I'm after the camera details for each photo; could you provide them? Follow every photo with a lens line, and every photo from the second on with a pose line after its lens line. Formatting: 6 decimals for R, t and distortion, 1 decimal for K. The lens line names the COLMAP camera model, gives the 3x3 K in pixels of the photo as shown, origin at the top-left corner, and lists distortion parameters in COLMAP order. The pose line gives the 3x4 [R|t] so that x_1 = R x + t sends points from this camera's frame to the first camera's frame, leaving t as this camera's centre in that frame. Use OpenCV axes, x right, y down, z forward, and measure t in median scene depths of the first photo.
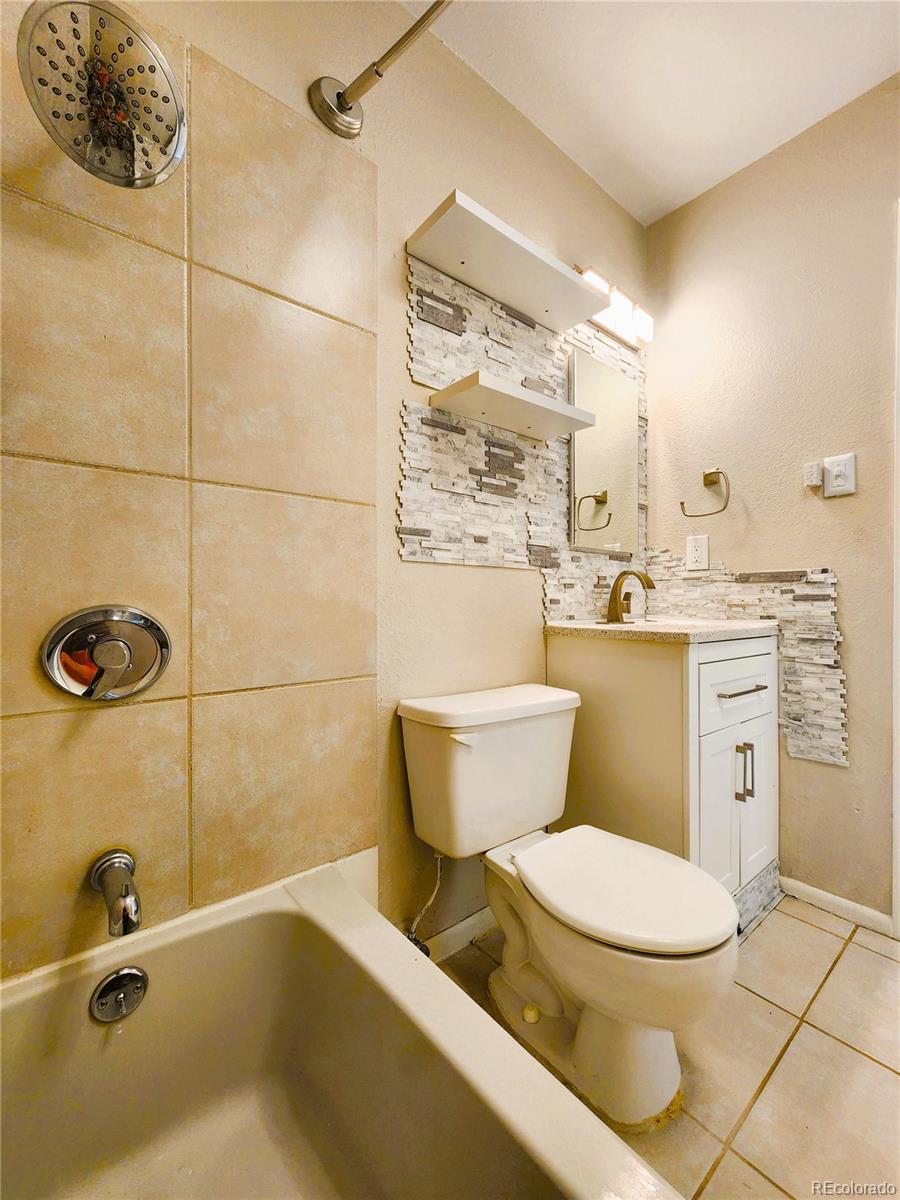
lens RADIAL K [[506.3, 0, 450.0], [0, 506.3, 600.0], [0, 0, 1]] dist [0.010834, -0.000209]
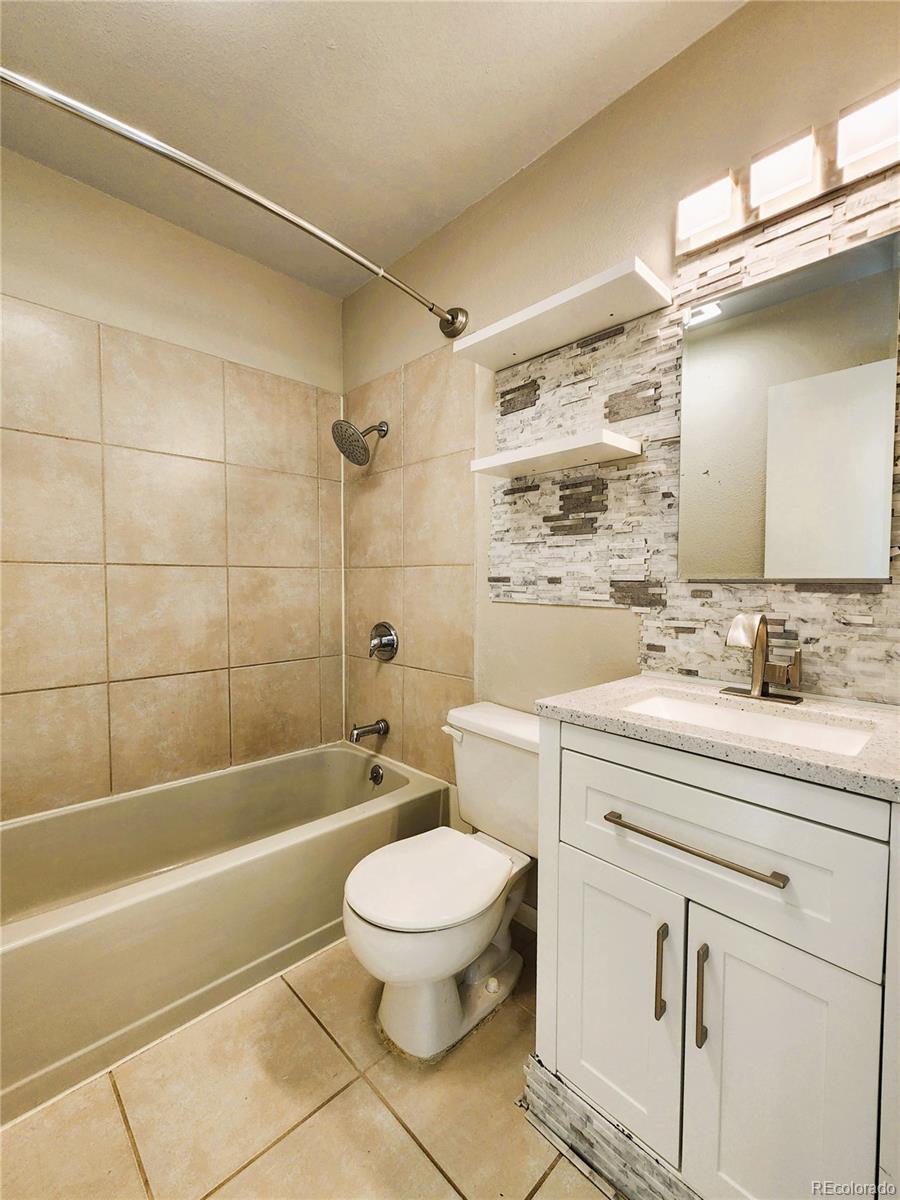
lens RADIAL K [[506.3, 0, 450.0], [0, 506.3, 600.0], [0, 0, 1]] dist [0.010834, -0.000209]
pose [[0.072547, 0.032122, -0.996848, 1.125815], [-0.005182, 0.999480, 0.031830, -0.110912], [0.997352, 0.002857, 0.072675, 0.702084]]
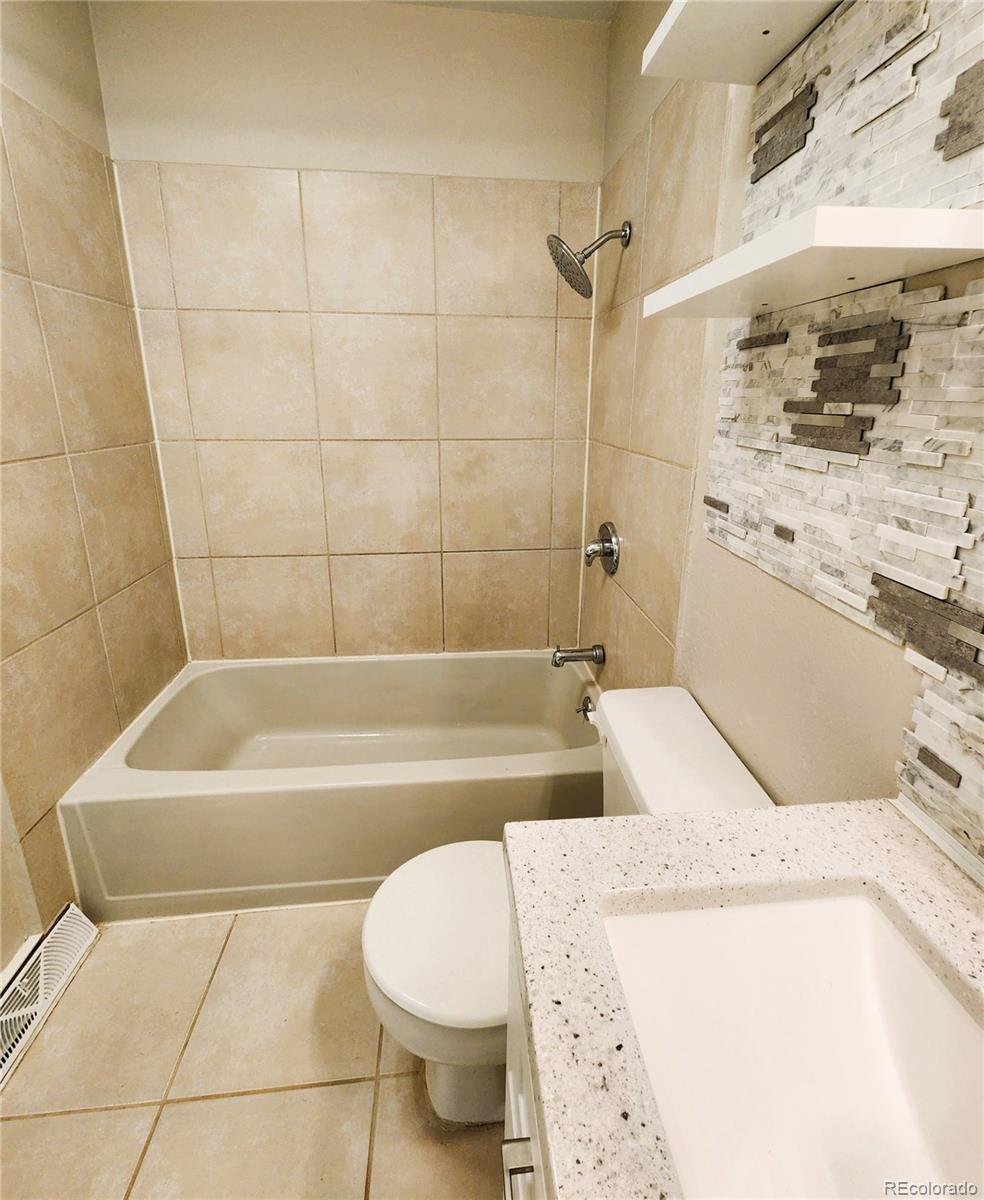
lens RADIAL K [[546.4, 0, 501.5], [0, 546.4, 542.4], [0, 0, 1]] dist [0.003626, 0.000486]
pose [[-0.551090, 0.203726, -0.809194, 0.708438], [-0.012932, 0.967537, 0.252399, -0.254729], [0.834346, 0.149559, -0.530565, 1.063262]]
